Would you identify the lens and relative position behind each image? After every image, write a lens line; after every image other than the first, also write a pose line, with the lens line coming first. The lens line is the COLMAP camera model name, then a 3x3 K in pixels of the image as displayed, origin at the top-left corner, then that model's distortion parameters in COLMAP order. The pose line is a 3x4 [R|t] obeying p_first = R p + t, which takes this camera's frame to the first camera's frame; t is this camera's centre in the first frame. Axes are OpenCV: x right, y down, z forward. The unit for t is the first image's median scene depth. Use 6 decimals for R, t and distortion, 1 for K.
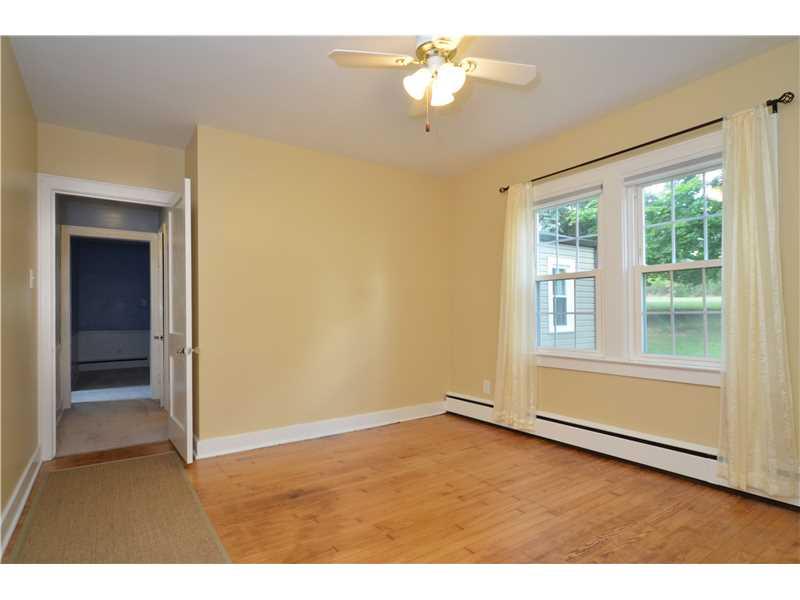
lens RADIAL K [[429.4, 0, 399.0], [0, 429.4, 313.6], [0, 0, 1]] dist [0.000766, 0.000179]
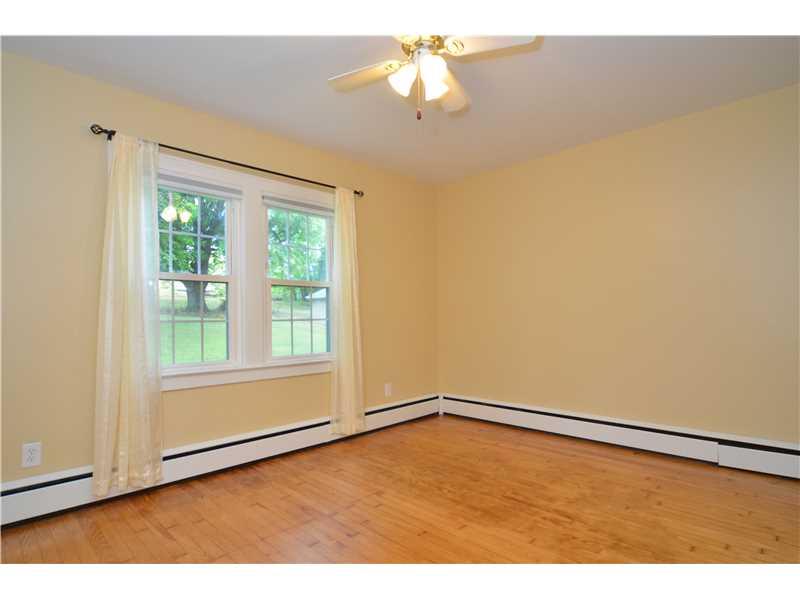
lens RADIAL K [[429.4, 0, 399.0], [0, 429.4, 313.6], [0, 0, 1]] dist [0.000766, 0.000179]
pose [[-0.174689, 0.020969, 0.984400, -0.655380], [0.014294, 0.999722, -0.018759, 0.006913], [-0.984520, 0.010794, -0.174941, 0.955084]]
